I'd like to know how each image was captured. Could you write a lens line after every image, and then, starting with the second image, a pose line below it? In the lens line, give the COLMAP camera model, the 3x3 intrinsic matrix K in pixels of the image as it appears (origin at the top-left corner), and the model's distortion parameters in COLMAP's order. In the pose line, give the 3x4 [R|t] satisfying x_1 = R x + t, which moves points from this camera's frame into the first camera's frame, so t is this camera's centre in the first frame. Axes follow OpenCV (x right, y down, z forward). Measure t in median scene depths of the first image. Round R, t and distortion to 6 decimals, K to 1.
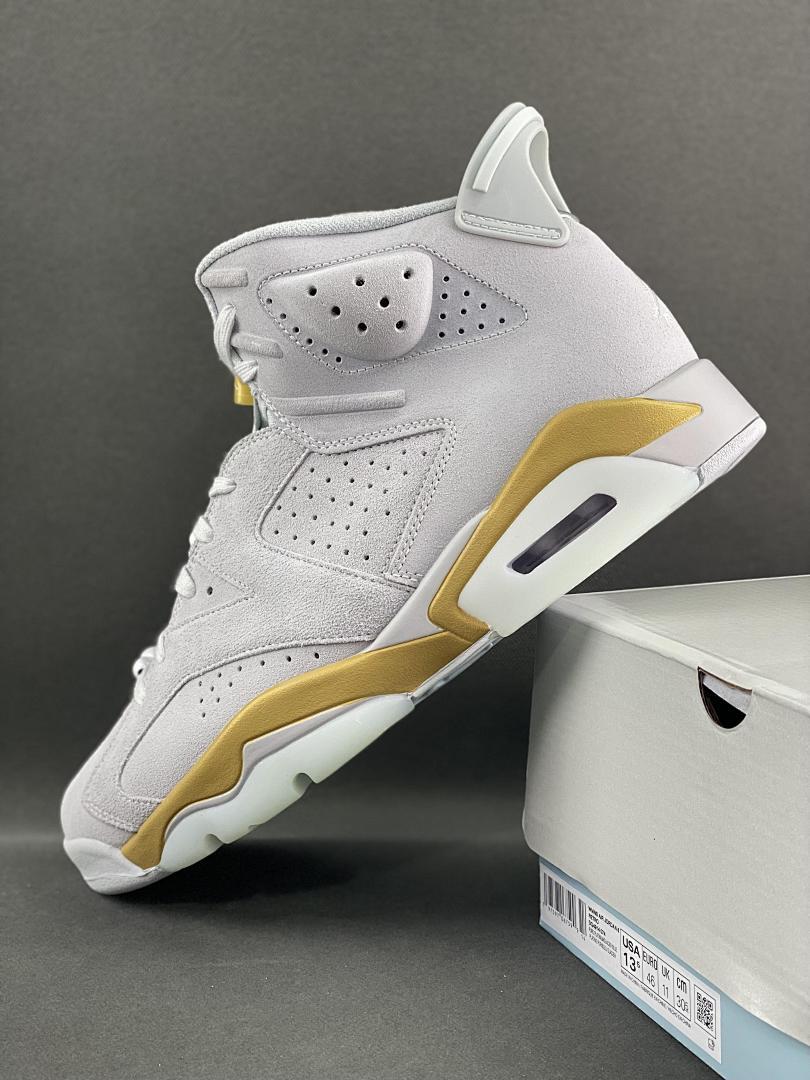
lens RADIAL K [[1635.7, 0, 405.0], [0, 1635.7, 540.0], [0, 0, 1]] dist [0.033394, 0.016958]
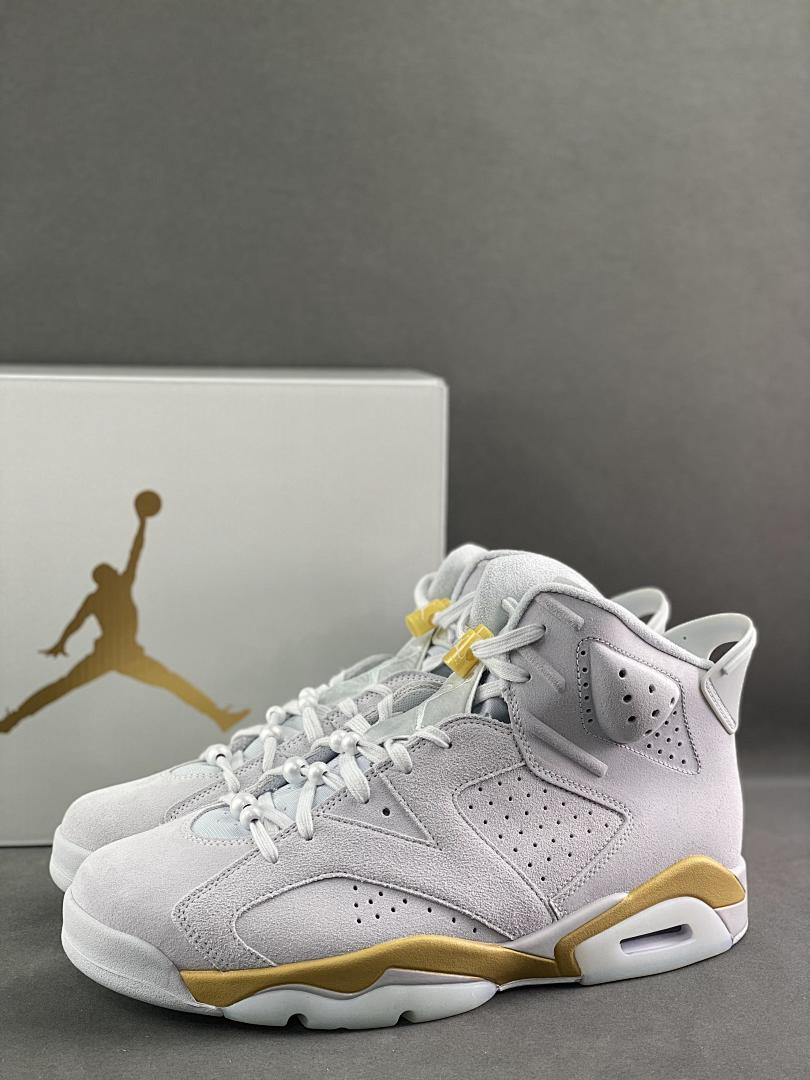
lens RADIAL K [[1635.7, 0, 405.0], [0, 1635.7, 540.0], [0, 0, 1]] dist [0.033394, 0.016958]
pose [[0.601883, 0.551395, 0.577667, -0.918709], [-0.525778, 0.818074, -0.233050, 0.141113], [-0.601077, -0.163456, 0.782297, 0.139726]]
